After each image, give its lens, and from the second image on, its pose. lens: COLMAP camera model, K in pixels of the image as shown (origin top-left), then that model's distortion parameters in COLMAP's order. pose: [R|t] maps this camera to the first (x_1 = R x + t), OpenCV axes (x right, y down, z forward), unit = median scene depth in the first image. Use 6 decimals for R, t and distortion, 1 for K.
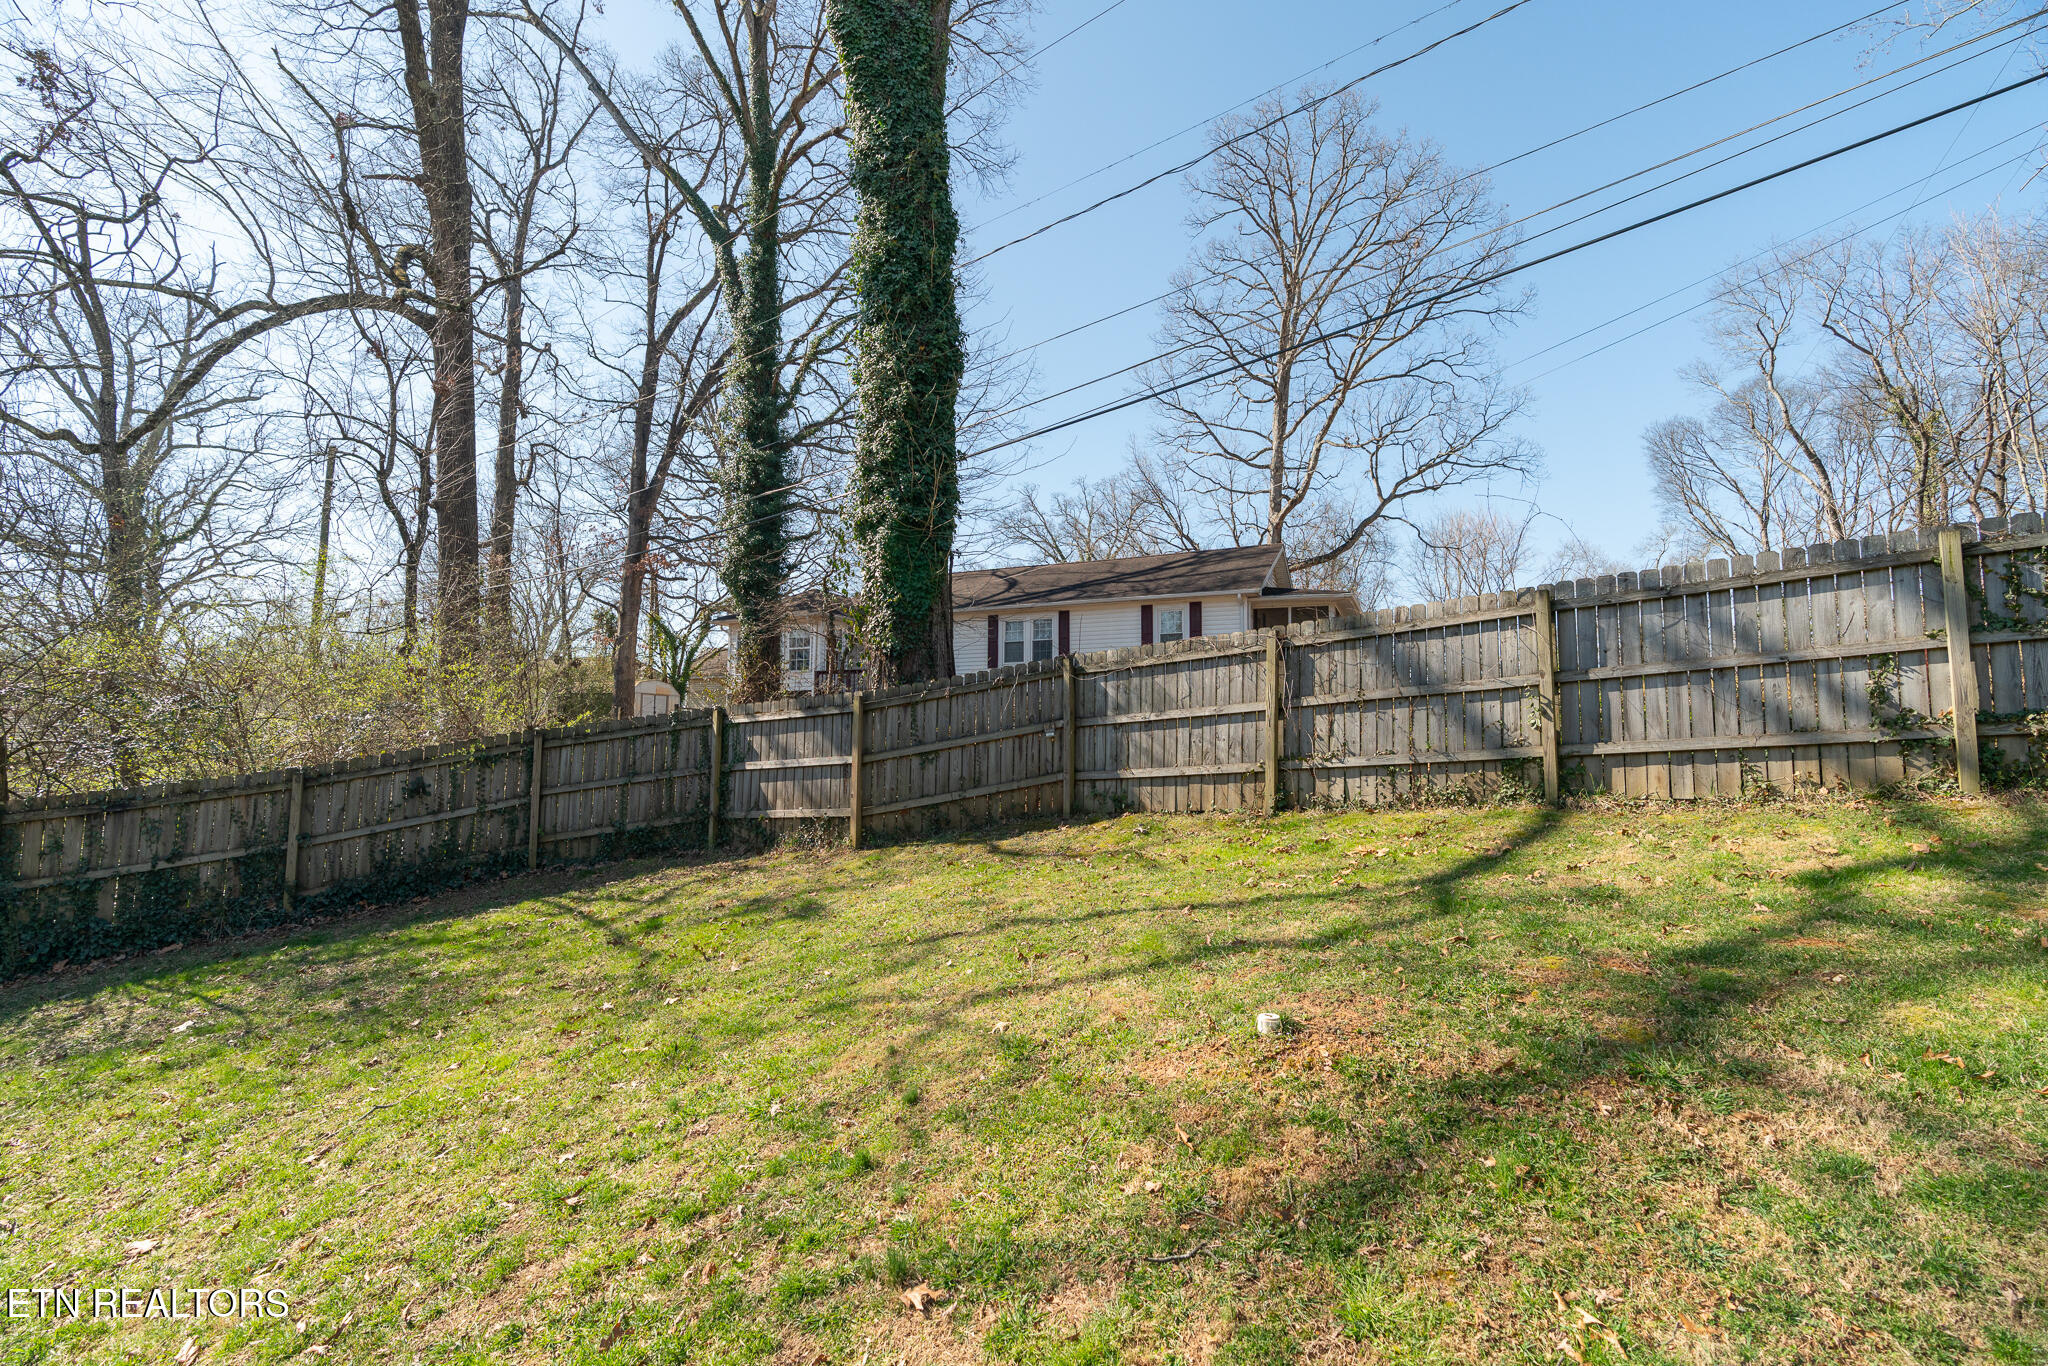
lens RADIAL K [[930.3, 0, 1024.0], [0, 930.3, 683.0], [0, 0, 1]] dist [-0.010574, -0.000014]
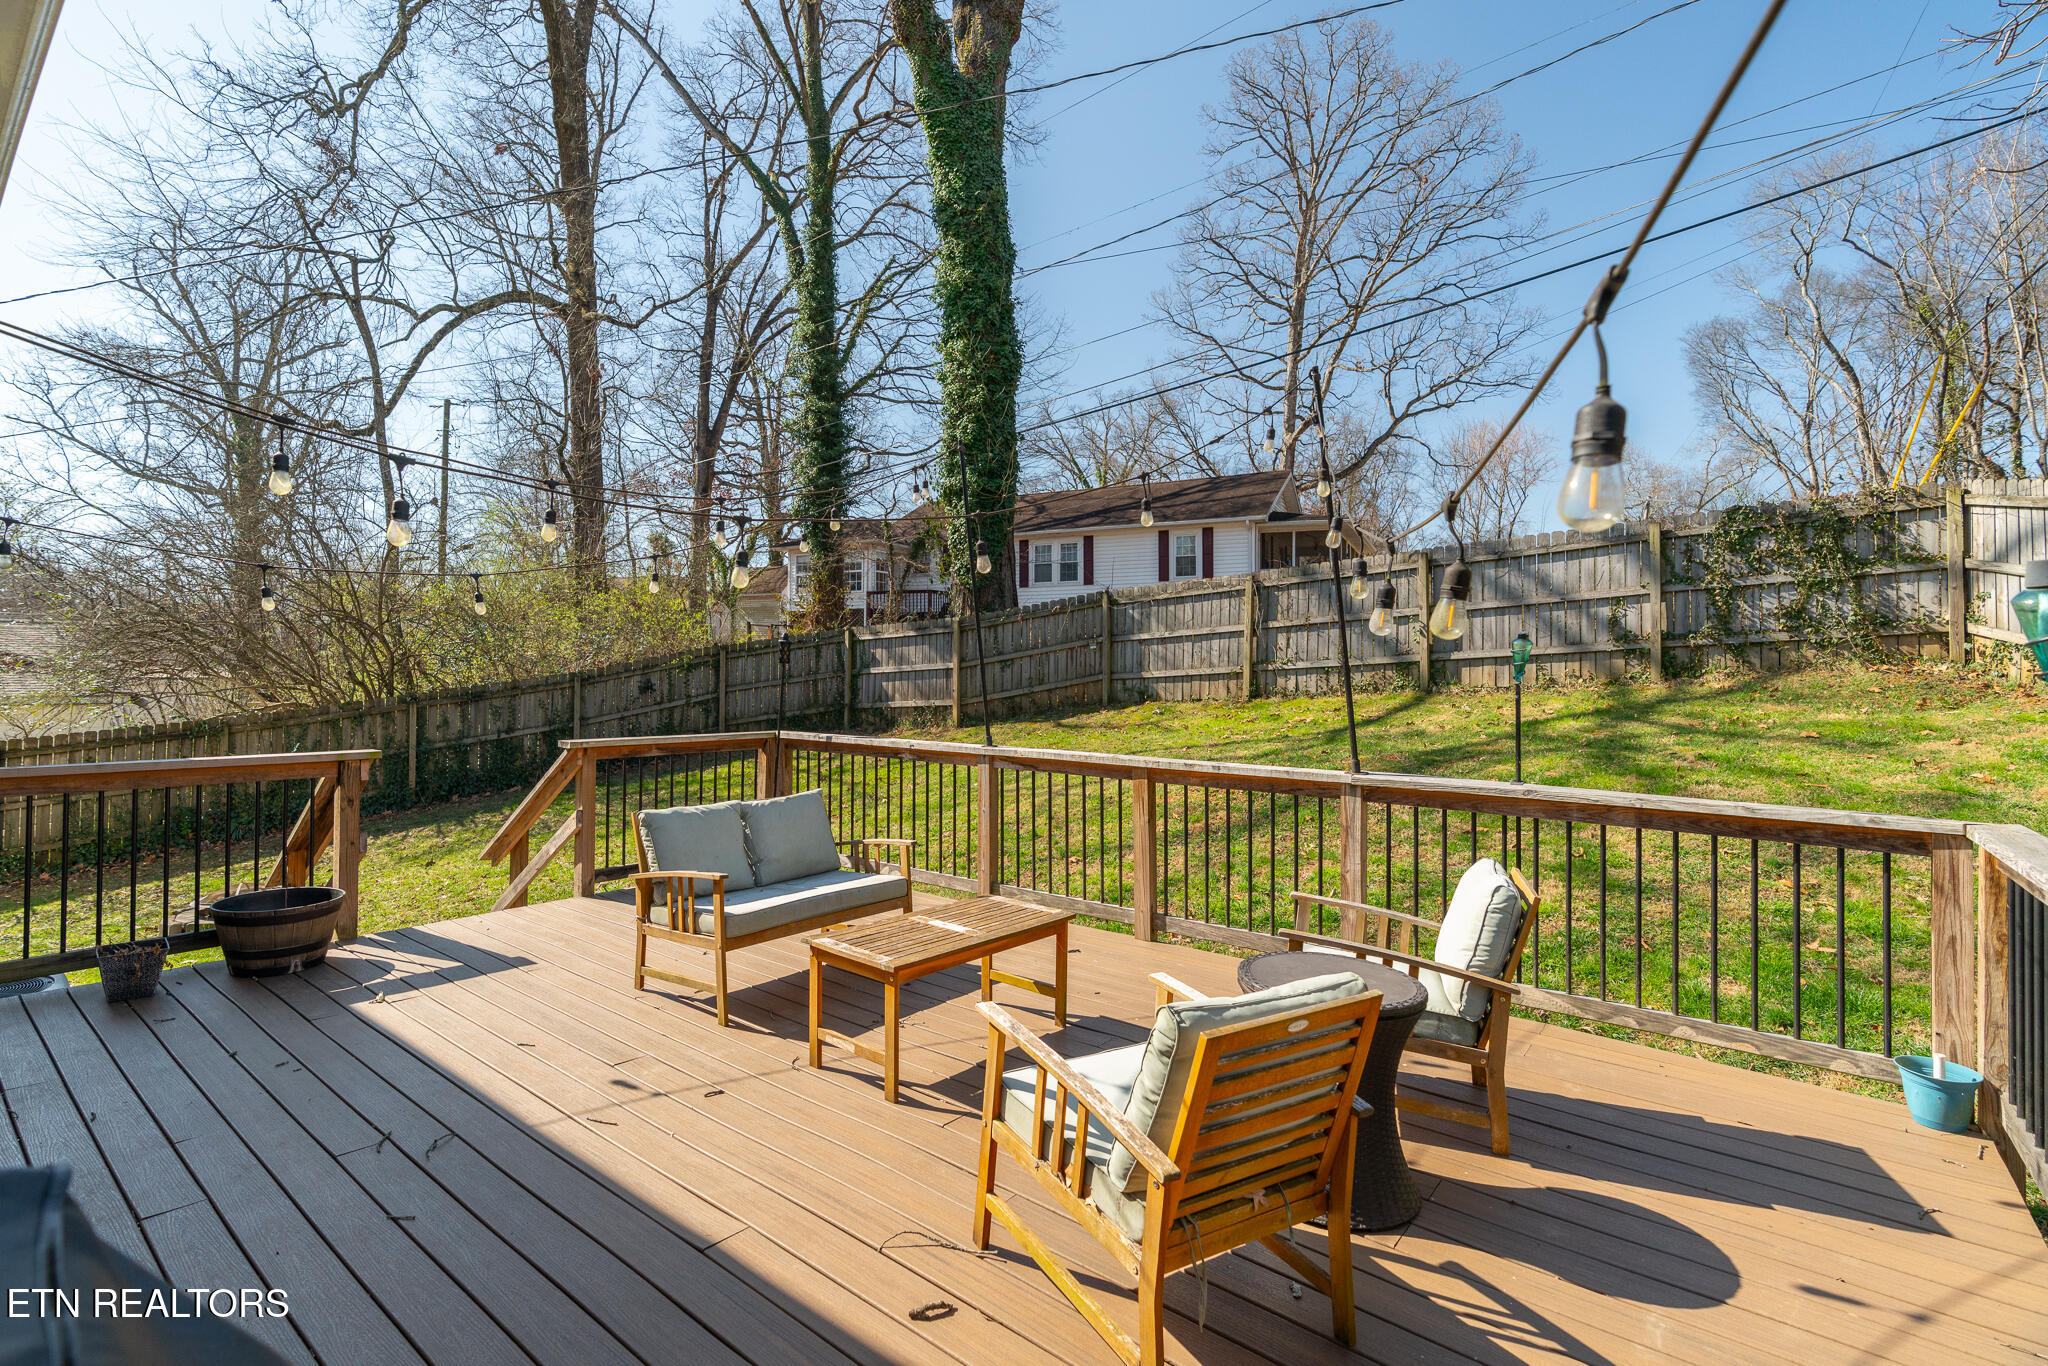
lens RADIAL K [[974.6, 0, 955.3], [0, 974.6, 644.0], [0, 0, 1]] dist [-0.012464, 0.000232]
pose [[0.996811, -0.003475, -0.079723, -0.055477], [0.007650, 0.998612, 0.052116, -0.024951], [0.079431, -0.052560, 0.995454, -0.433352]]
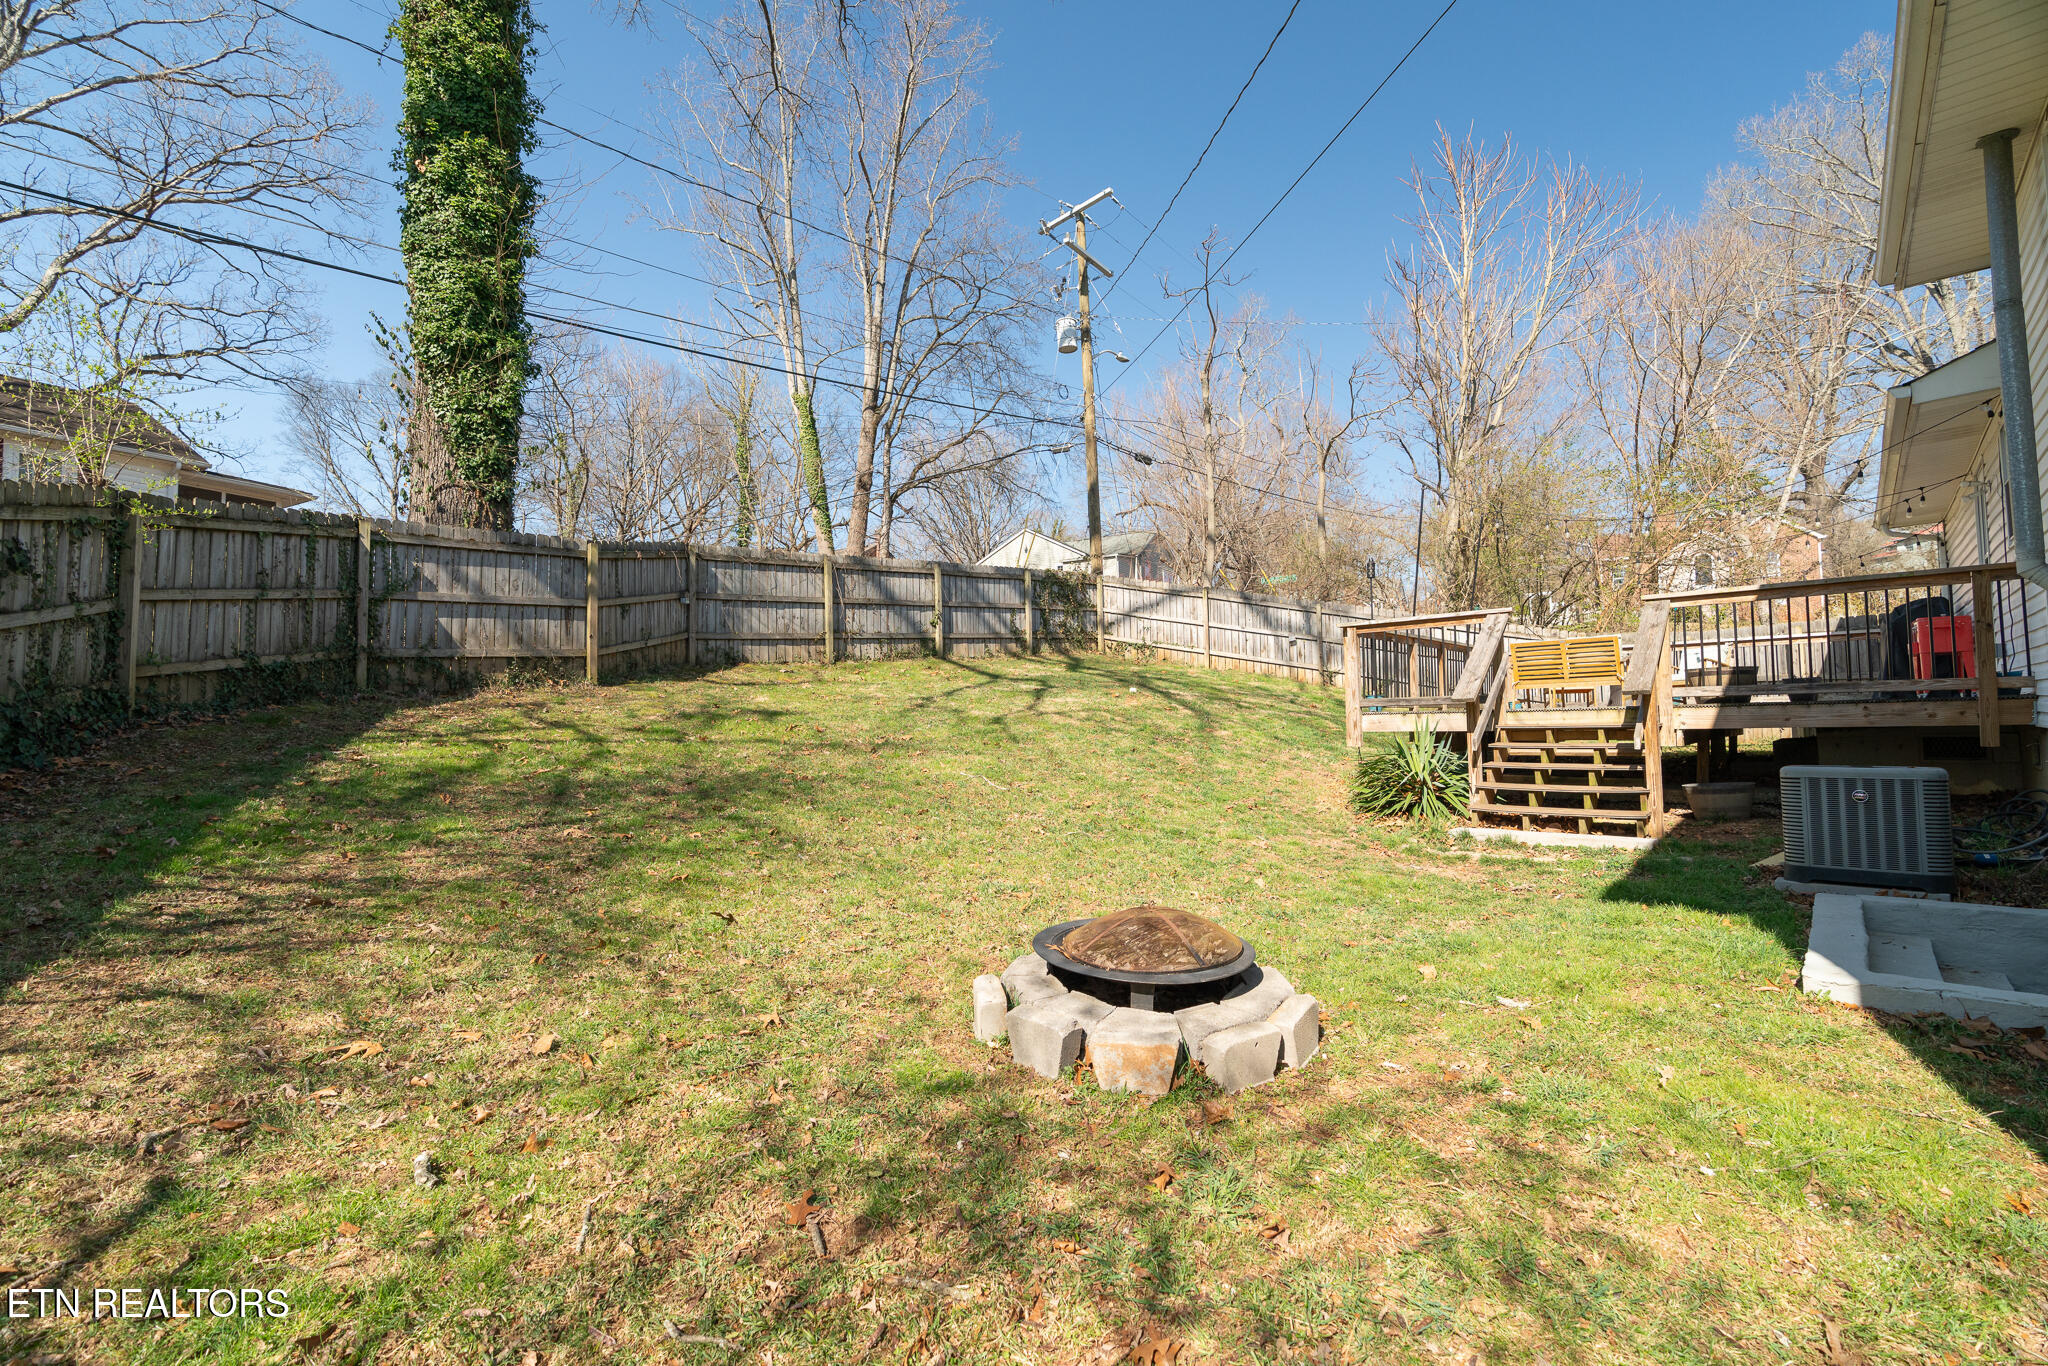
lens RADIAL K [[930.3, 0, 1024.0], [0, 930.3, 683.0], [0, 0, 1]] dist [-0.010574, -0.000014]
pose [[0.094229, 0.033613, 0.994983, -1.056948], [-0.066508, 0.997410, -0.027396, 0.151237], [-0.993327, -0.063593, 0.096220, 0.356772]]
